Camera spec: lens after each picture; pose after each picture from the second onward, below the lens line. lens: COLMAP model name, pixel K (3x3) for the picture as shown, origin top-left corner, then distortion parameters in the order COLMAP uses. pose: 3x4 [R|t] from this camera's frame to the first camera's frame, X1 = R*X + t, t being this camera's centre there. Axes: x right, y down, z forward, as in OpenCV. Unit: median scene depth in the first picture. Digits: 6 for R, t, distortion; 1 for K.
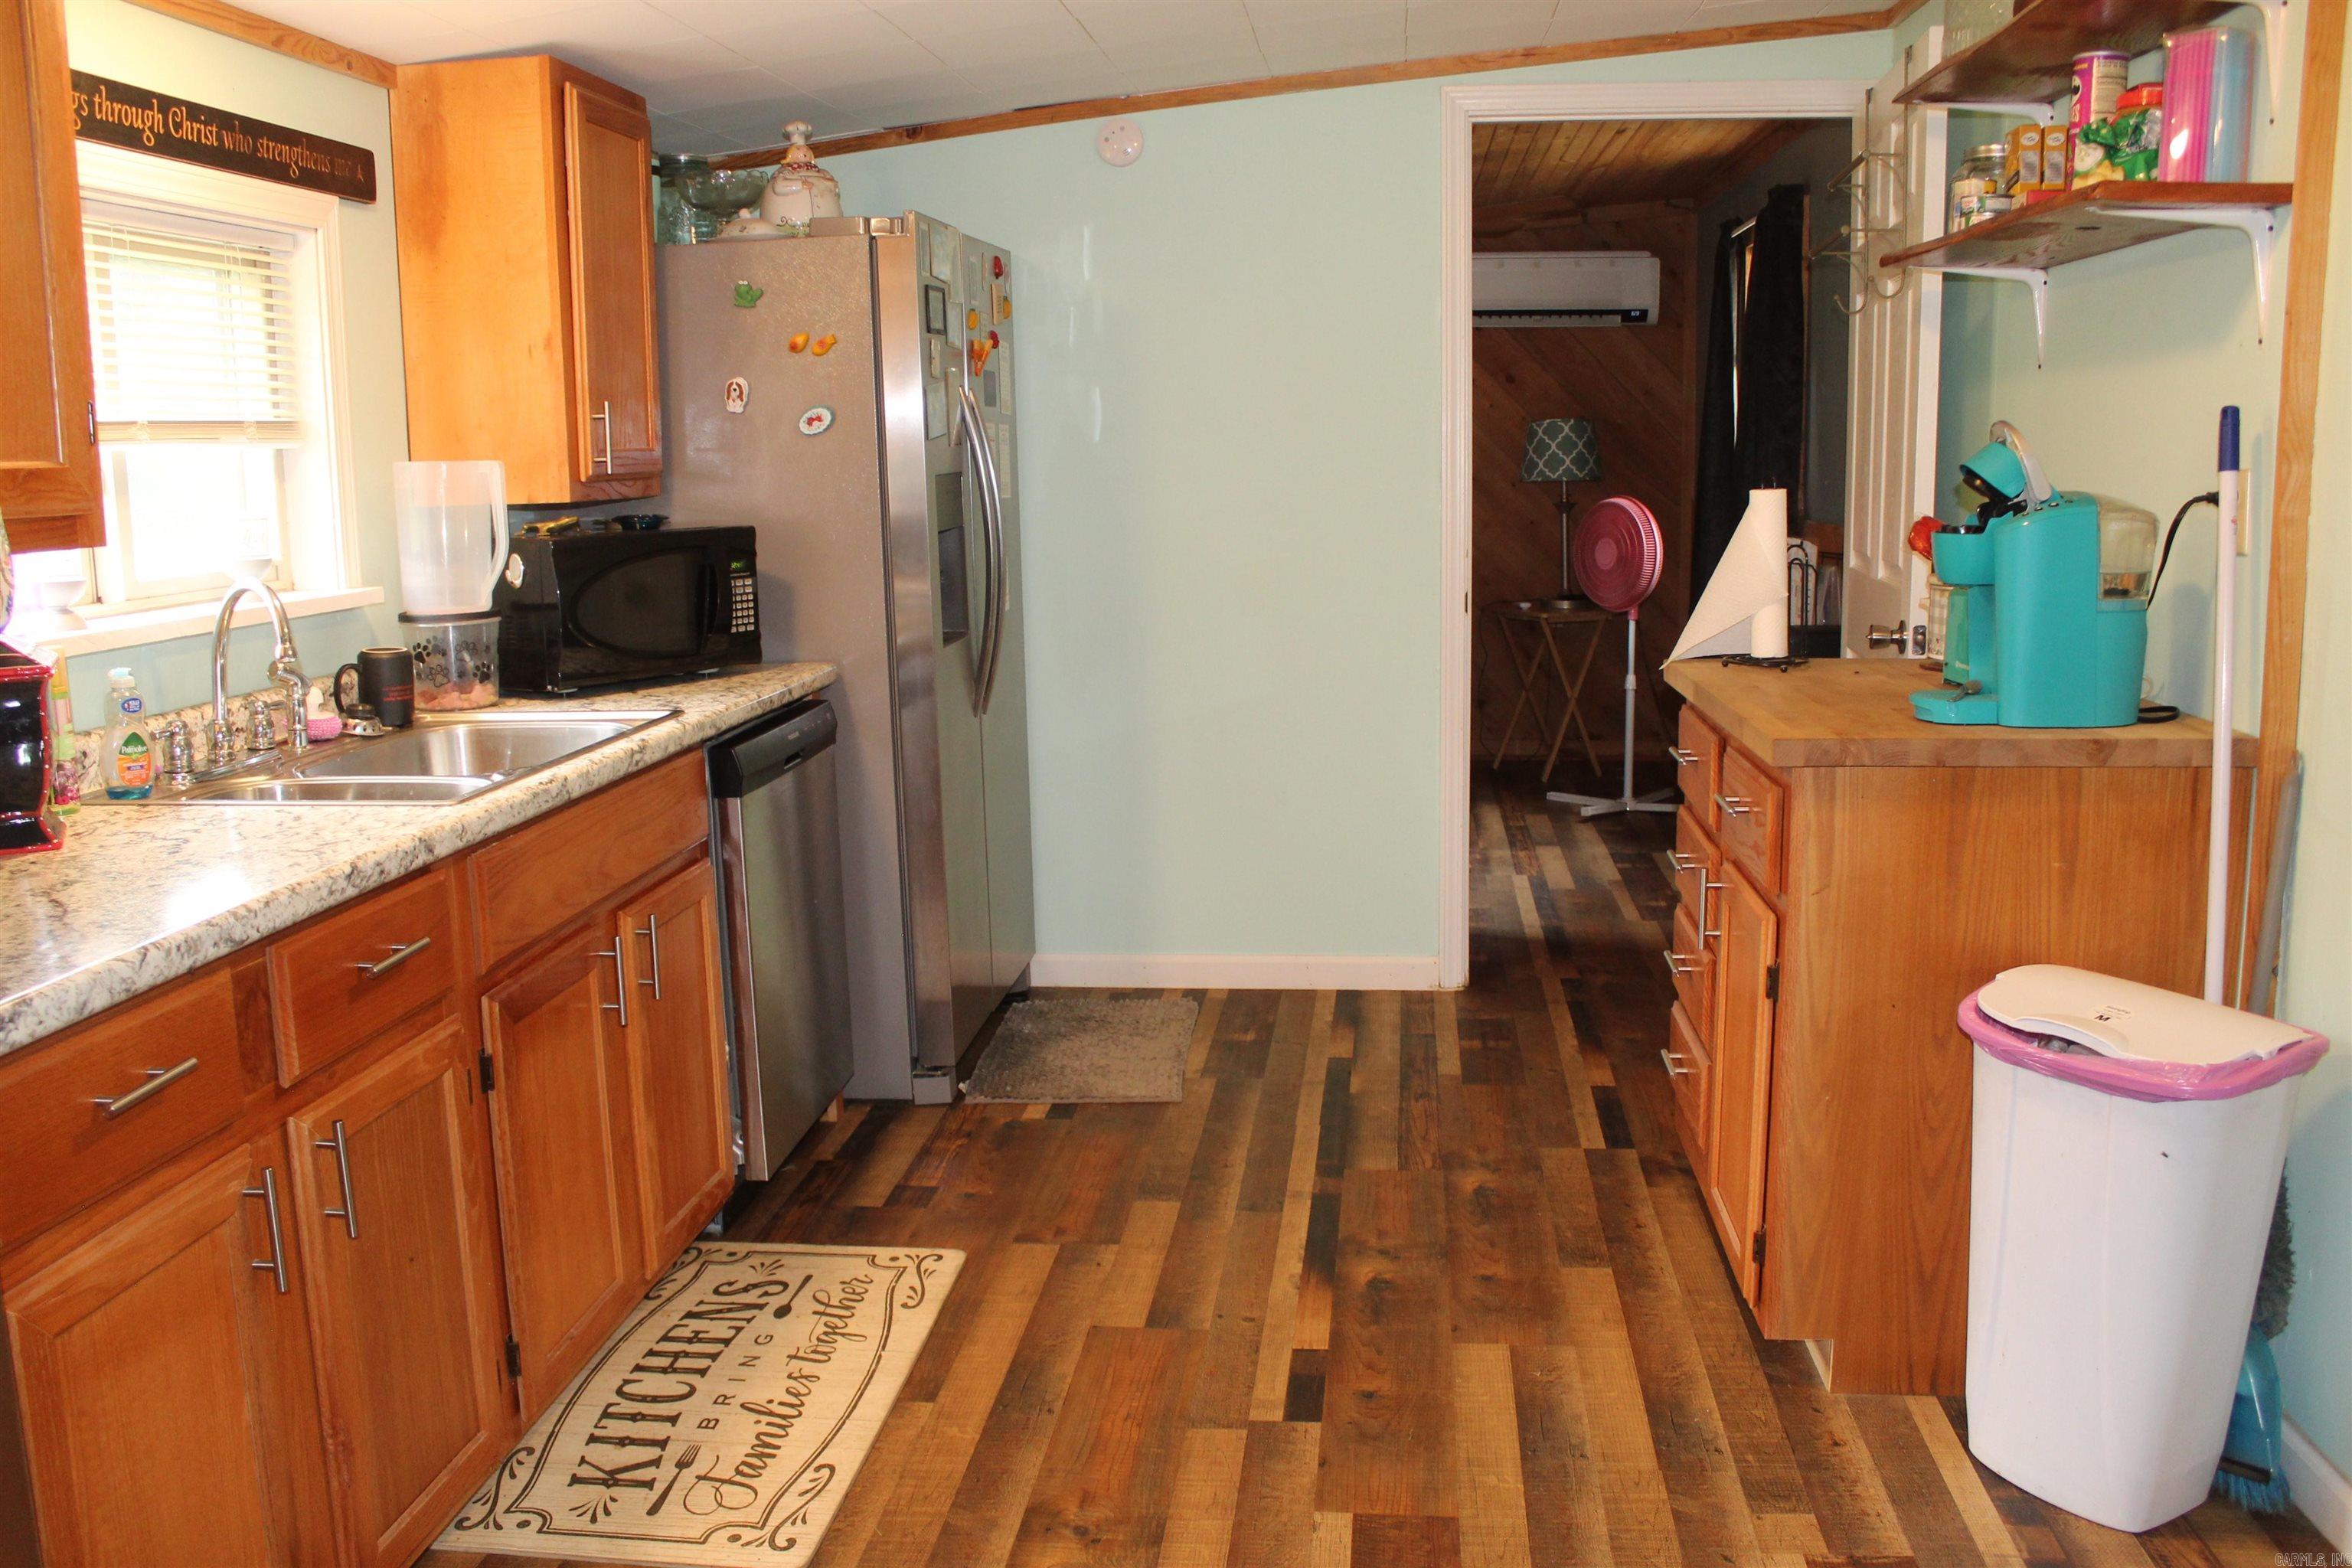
lens RADIAL K [[1914.0, 0, 1176.0], [0, 1914.0, 784.0], [0, 0, 1]] dist [-0.165884, 0.166666]
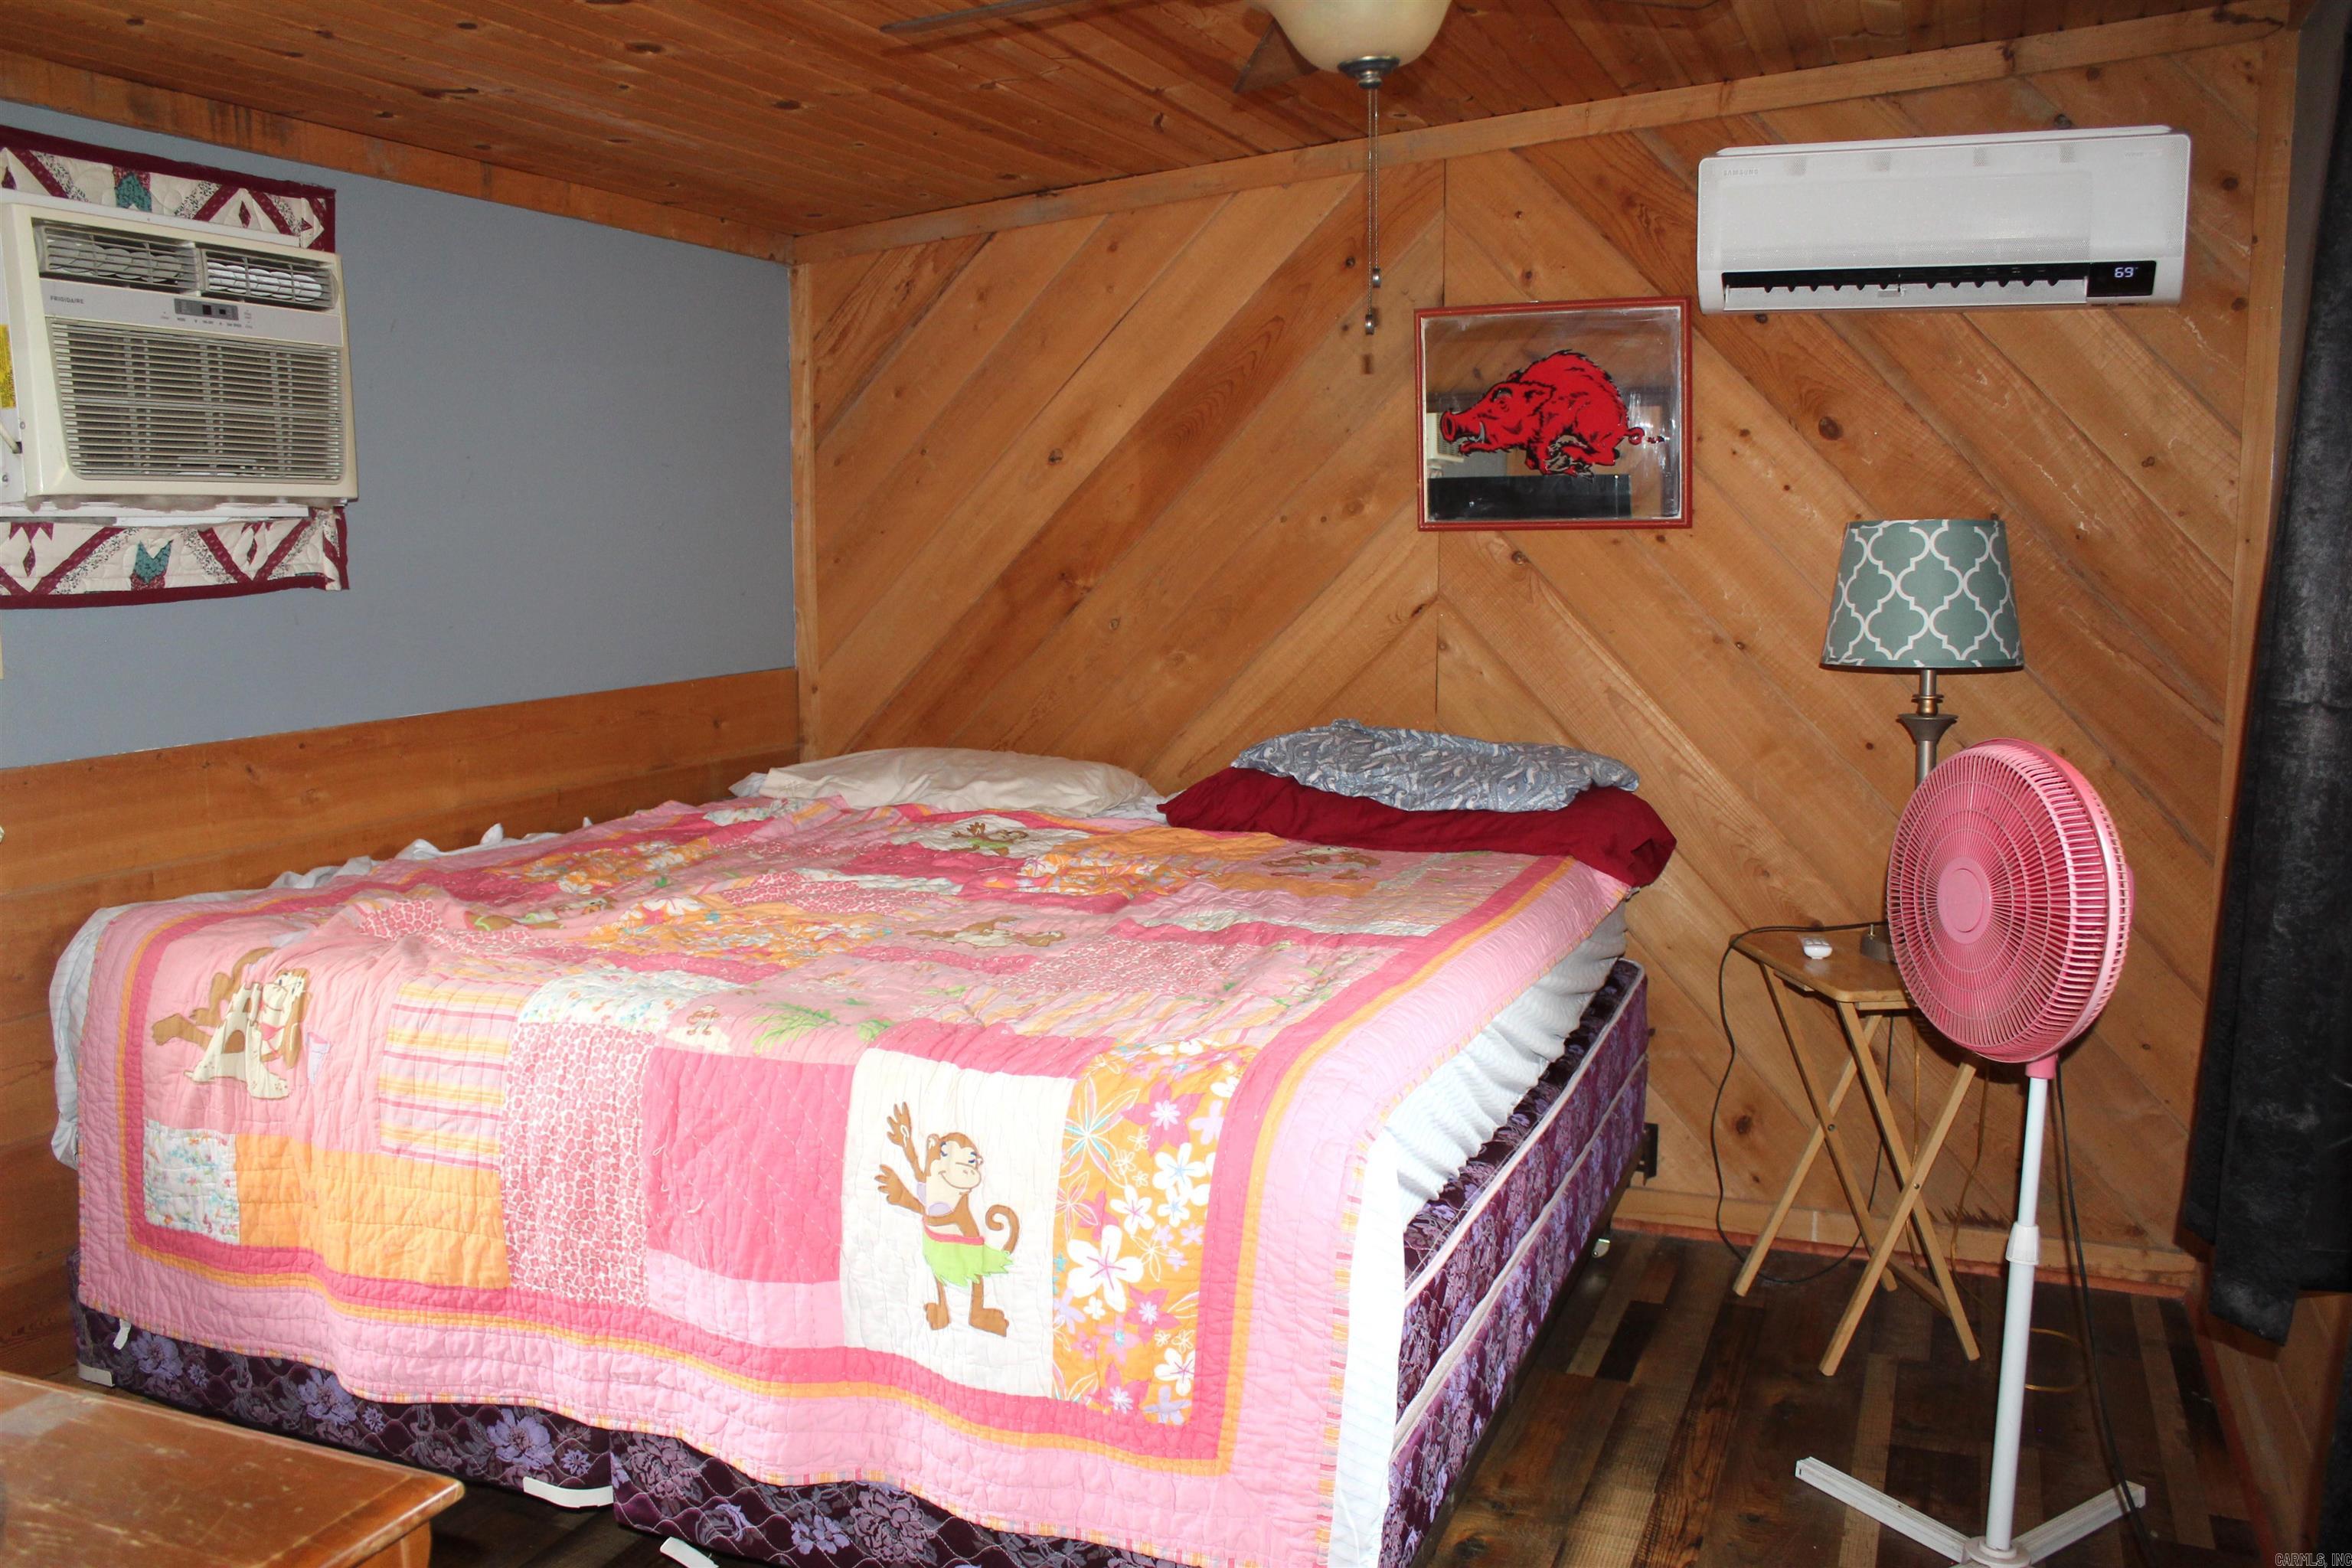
lens RADIAL K [[1914.0, 0, 1176.0], [0, 1914.0, 784.0], [0, 0, 1]] dist [-0.165884, 0.166666]
pose [[0.961044, 0.051920, -0.271475, 0.159366], [-0.062861, 0.997517, -0.031758, -0.109996], [0.269152, 0.047586, 0.961921, 0.554642]]
